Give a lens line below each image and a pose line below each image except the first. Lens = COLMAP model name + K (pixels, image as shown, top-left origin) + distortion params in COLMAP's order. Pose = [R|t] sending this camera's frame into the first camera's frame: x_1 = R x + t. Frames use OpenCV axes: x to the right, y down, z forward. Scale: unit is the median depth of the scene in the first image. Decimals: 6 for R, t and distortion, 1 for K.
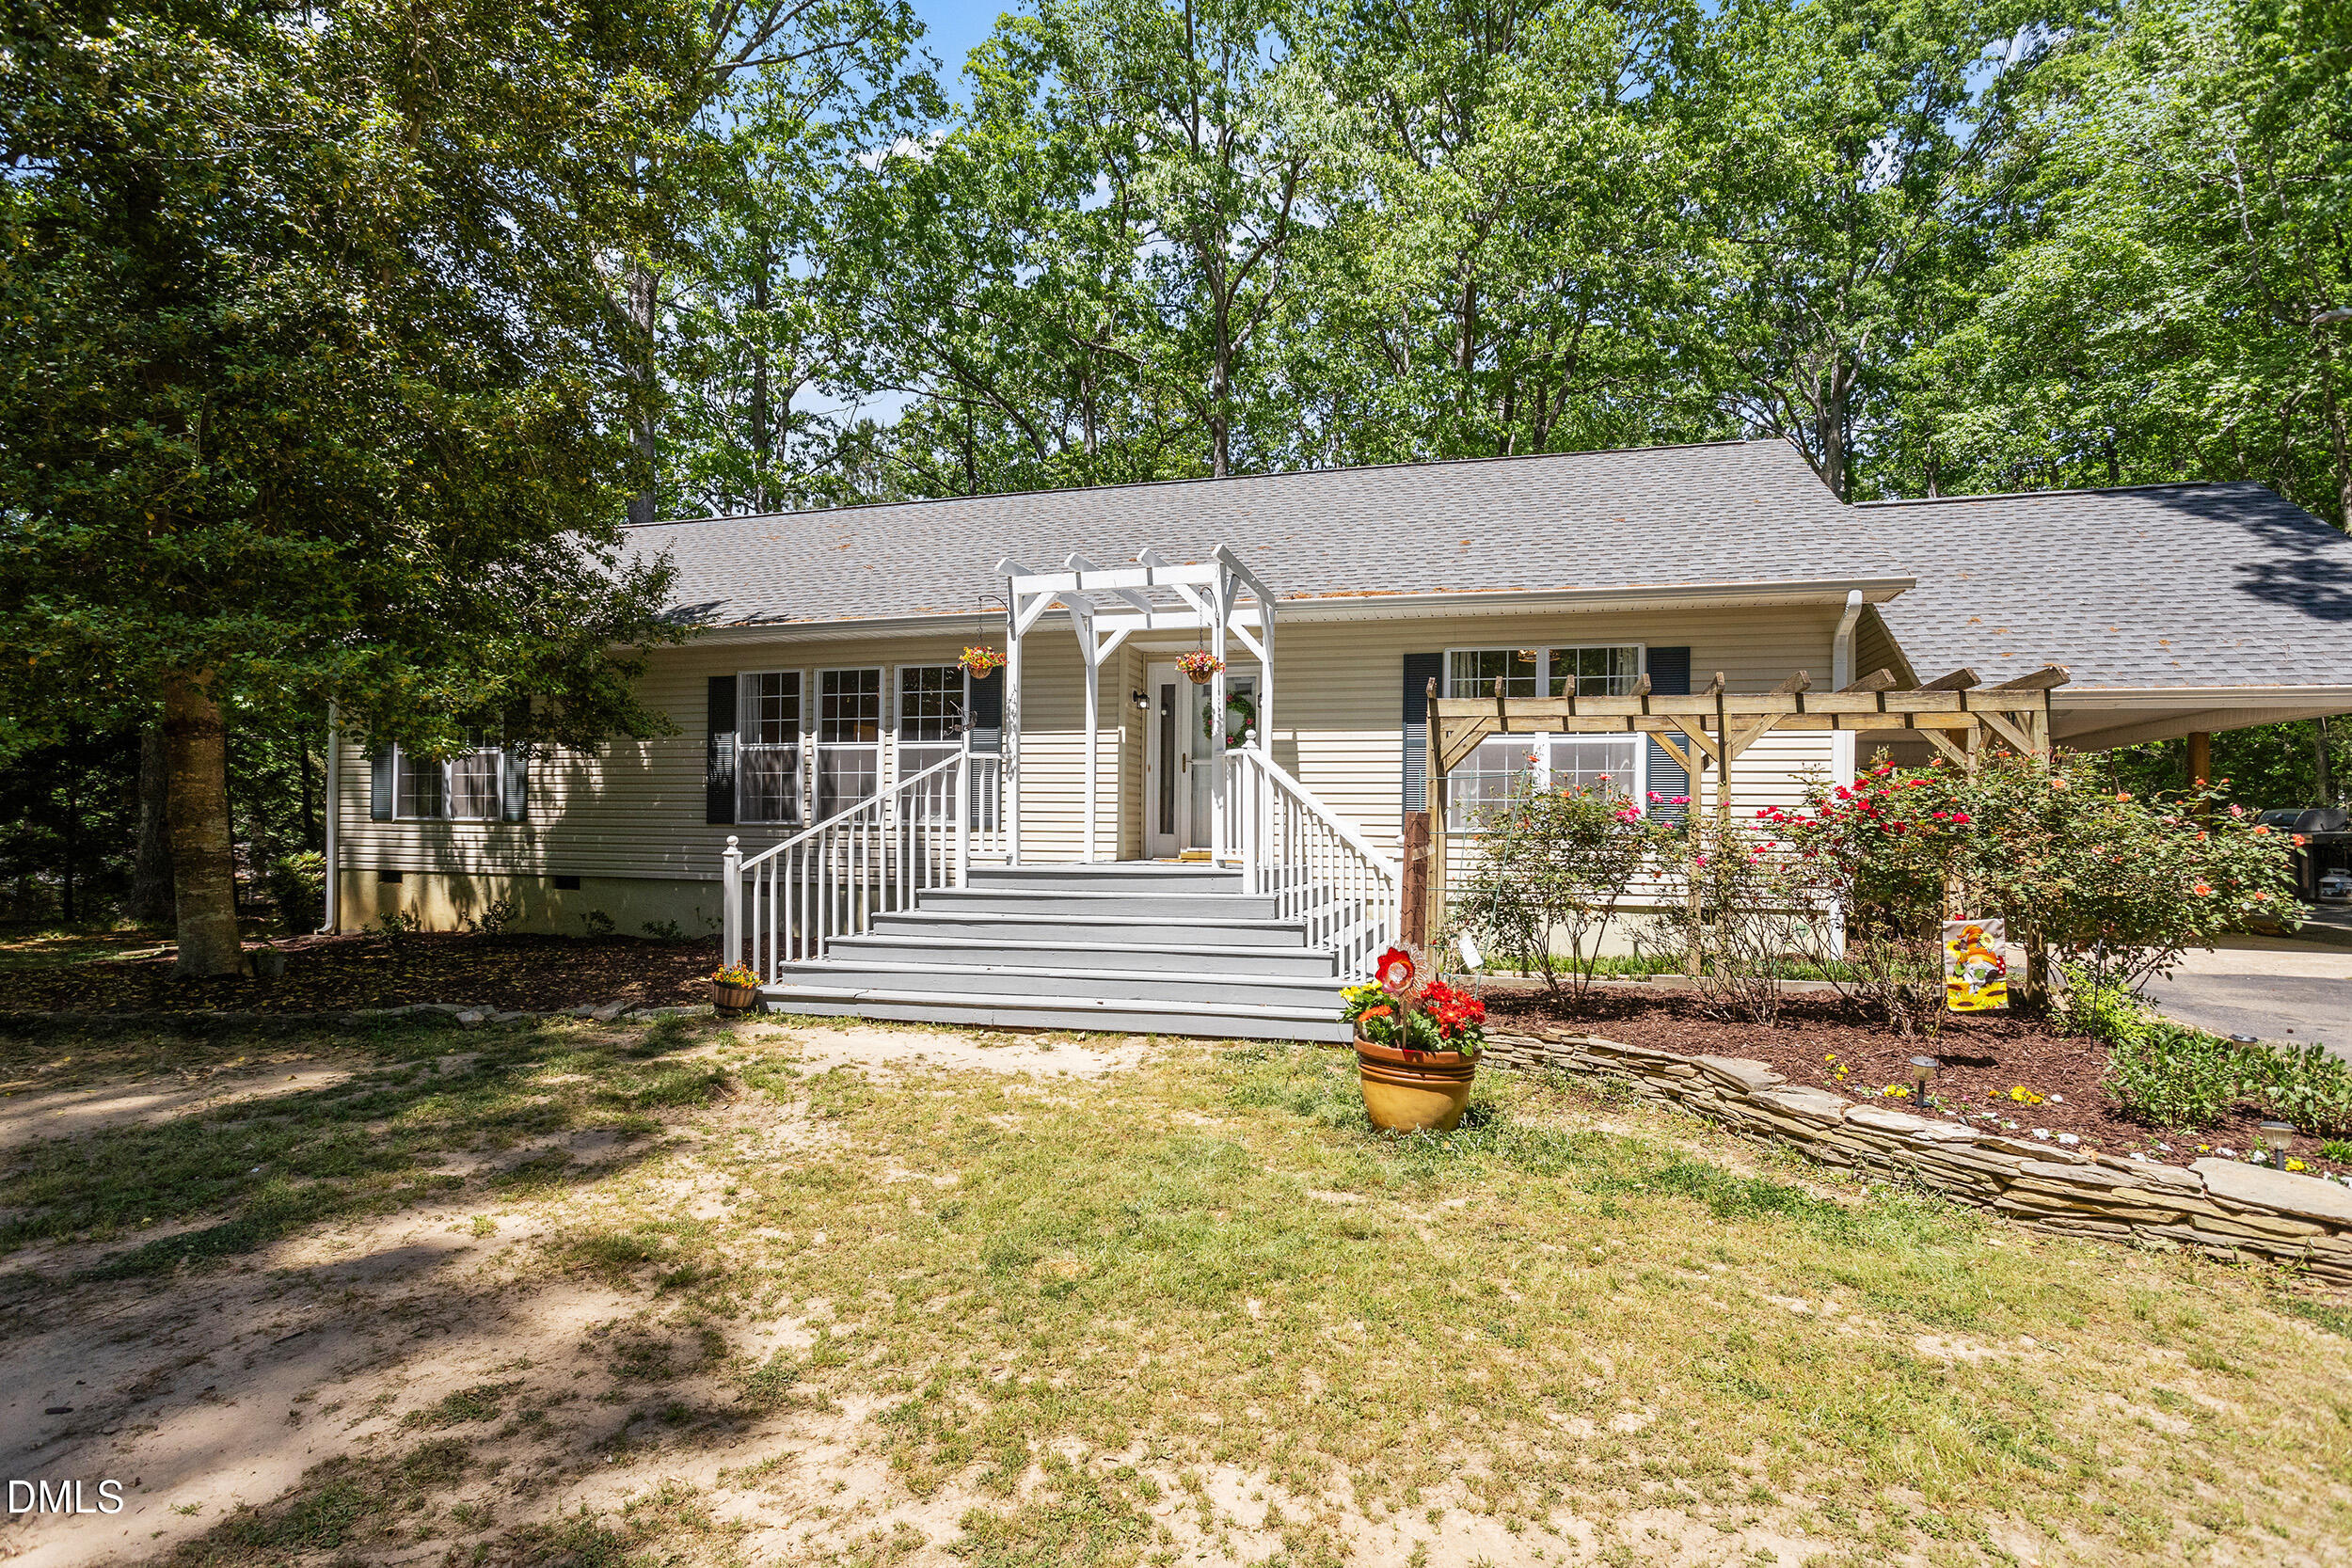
lens RADIAL K [[1160.3, 0, 1185.6], [0, 1160.3, 818.0], [0, 0, 1]] dist [-0.049353, 0.032988]
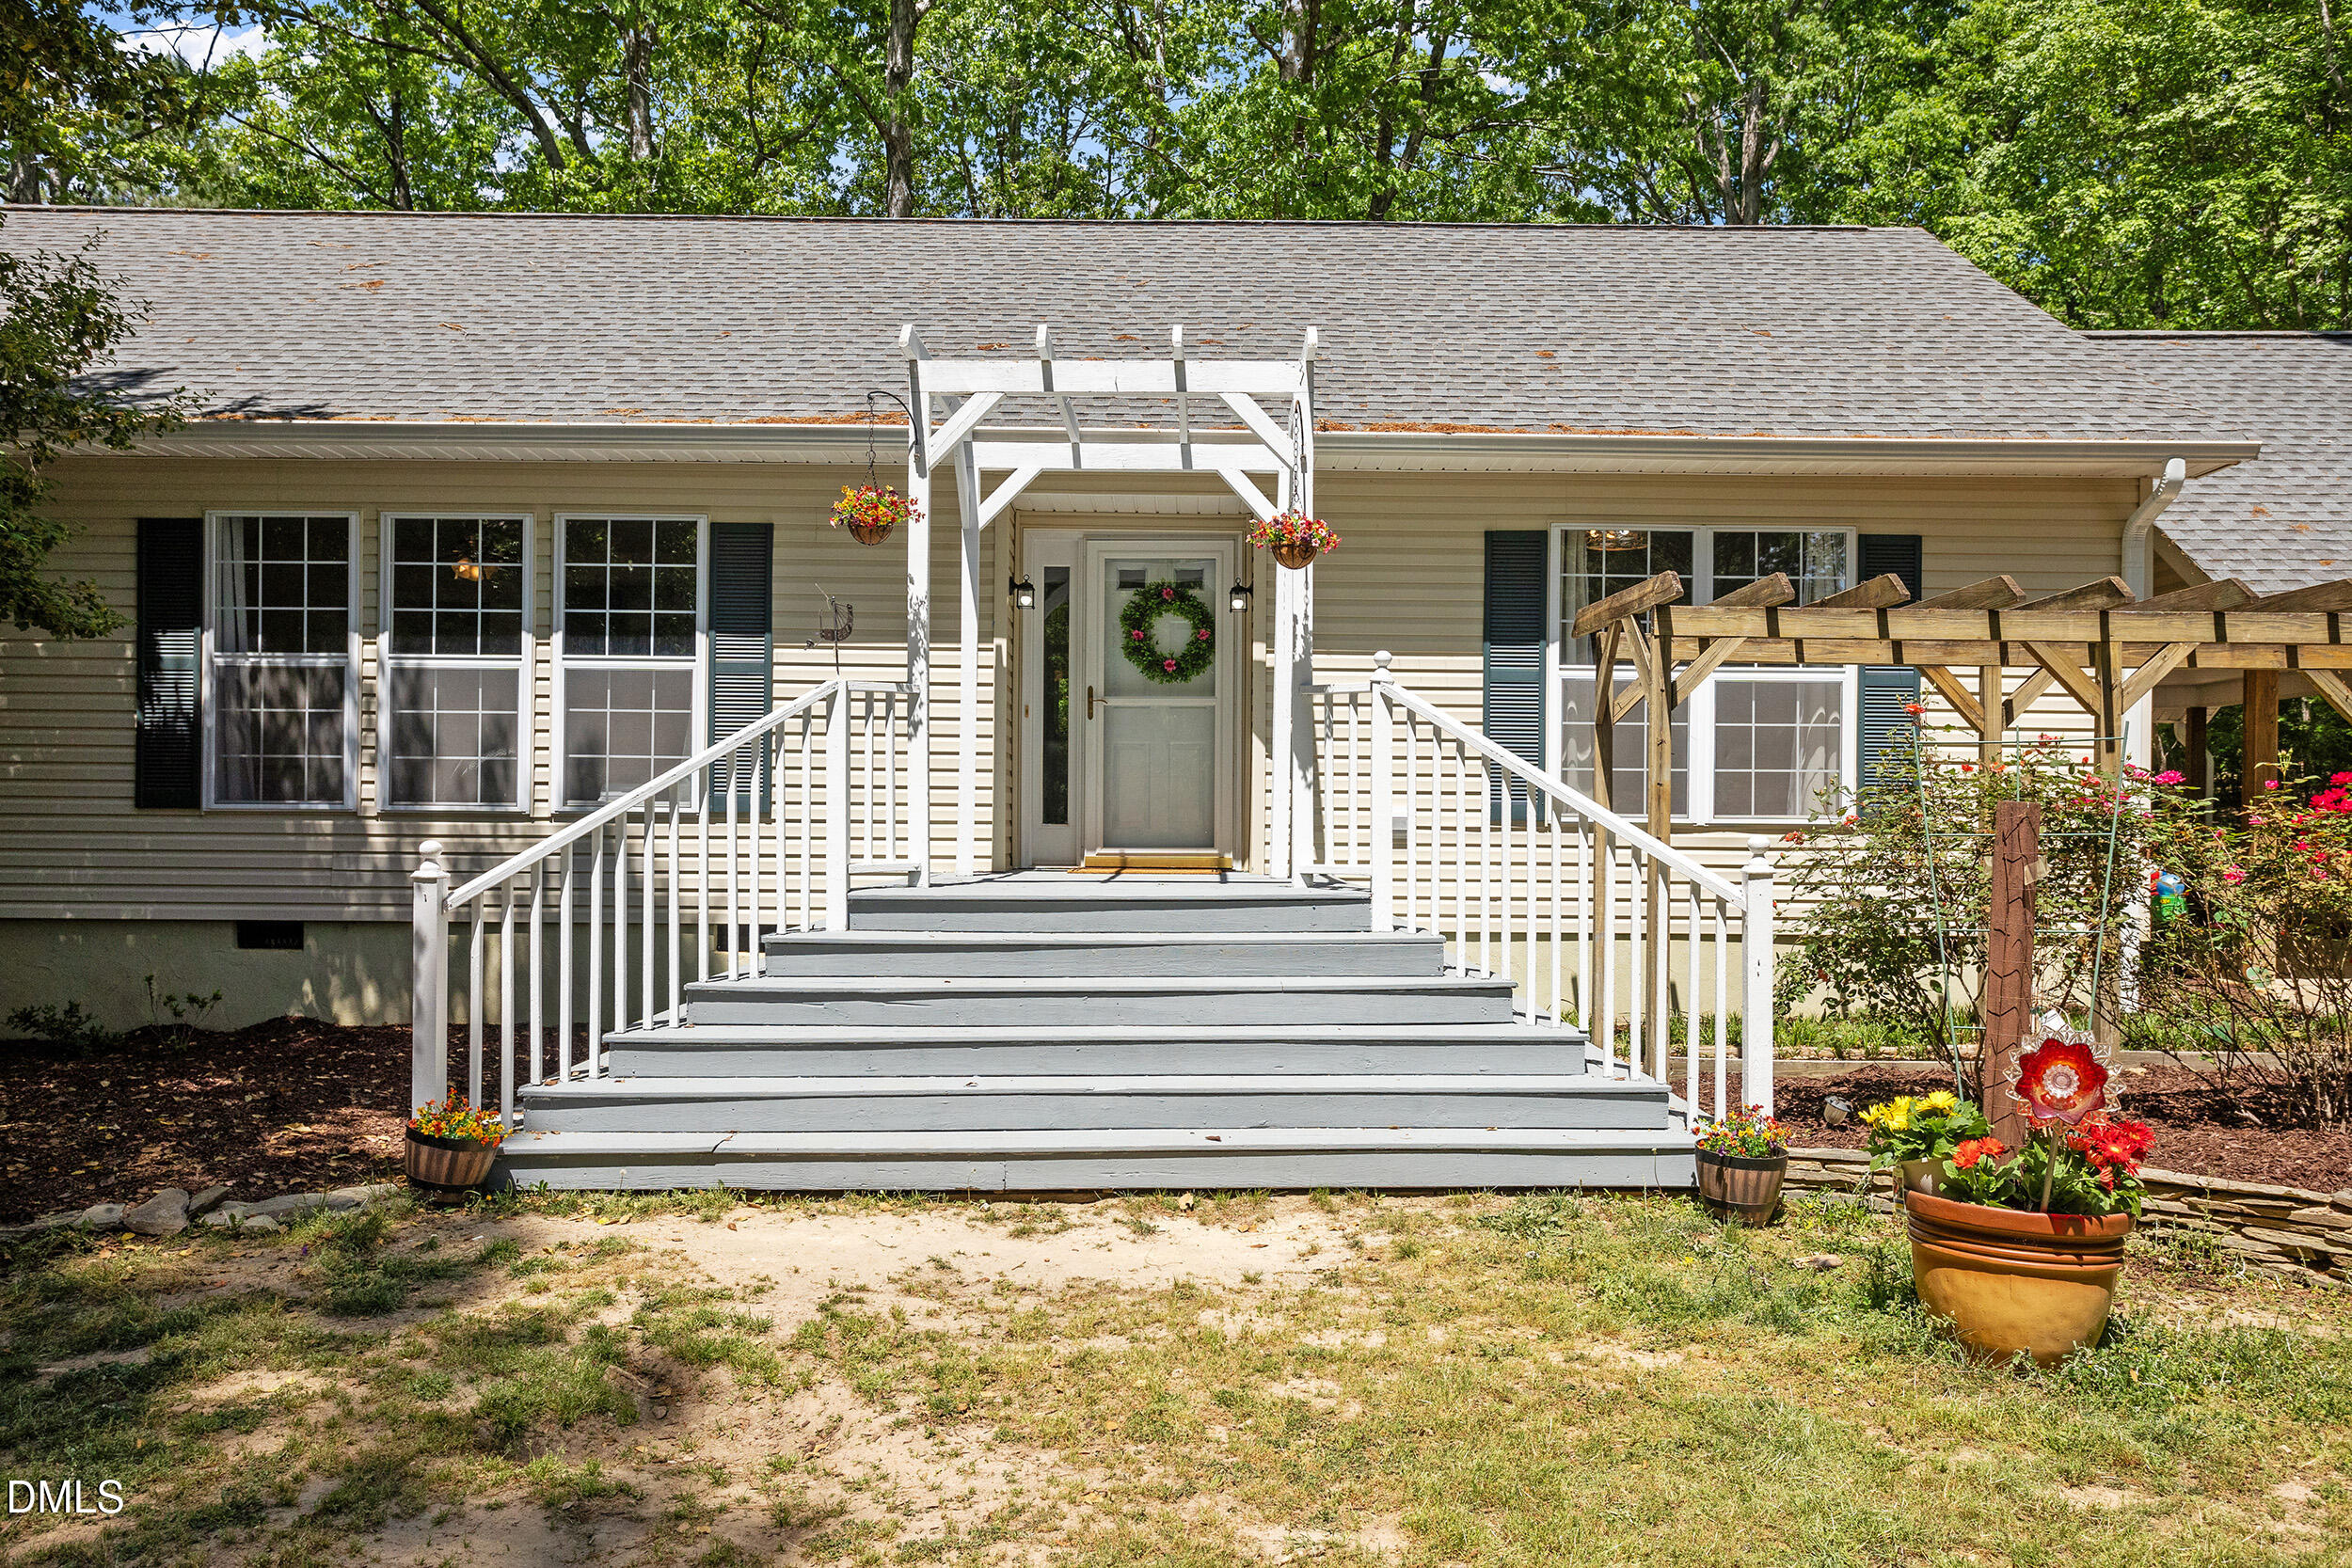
lens RADIAL K [[1822.6, 0, 1176.0], [0, 1822.6, 784.0], [0, 0, 1]] dist [0.006086, 0.011392]
pose [[0.960802, 0.001164, 0.277232, -0.231065], [-0.001125, 0.999999, -0.000301, -0.006905], [-0.277232, -0.000022, 0.960803, 0.115915]]
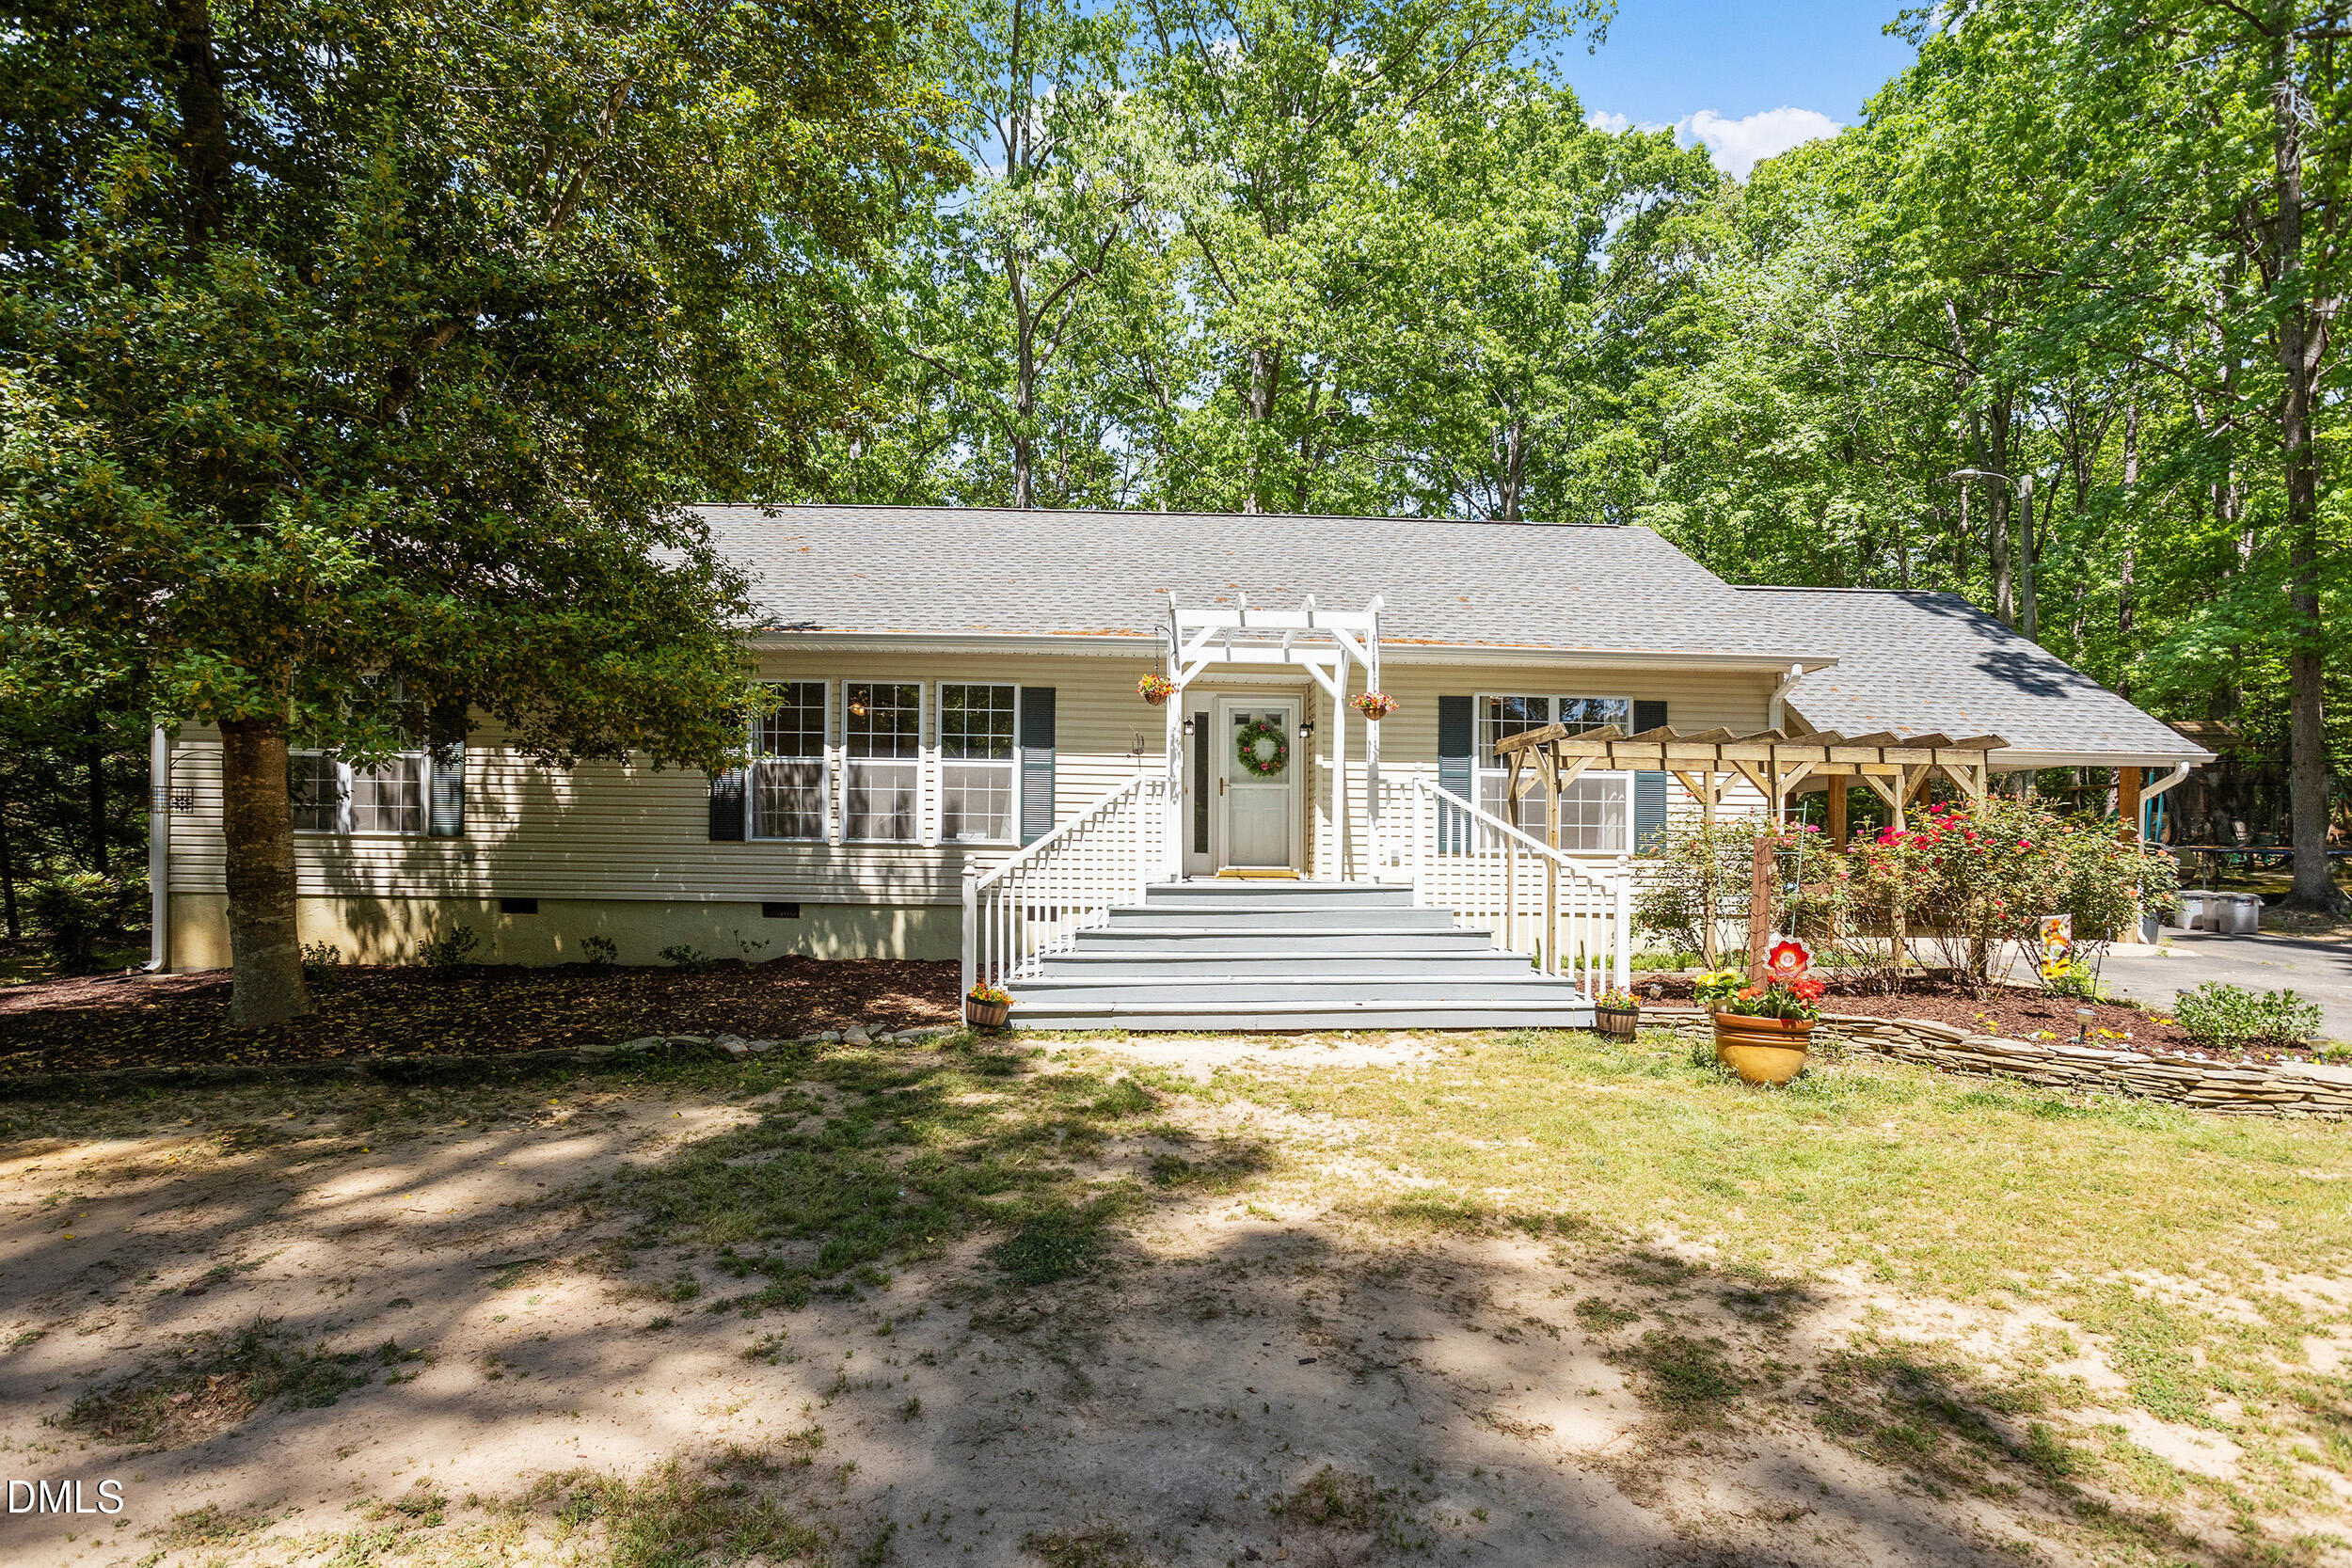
lens RADIAL K [[1186.4, 0, 1160.4], [0, 1186.4, 828.3], [0, 0, 1]] dist [-0.055040, 0.037297]
pose [[0.949867, 0.009304, 0.312517, -0.425297], [-0.007202, 0.999943, -0.007881, -0.000154], [-0.312573, 0.005235, 0.949879, -0.017716]]
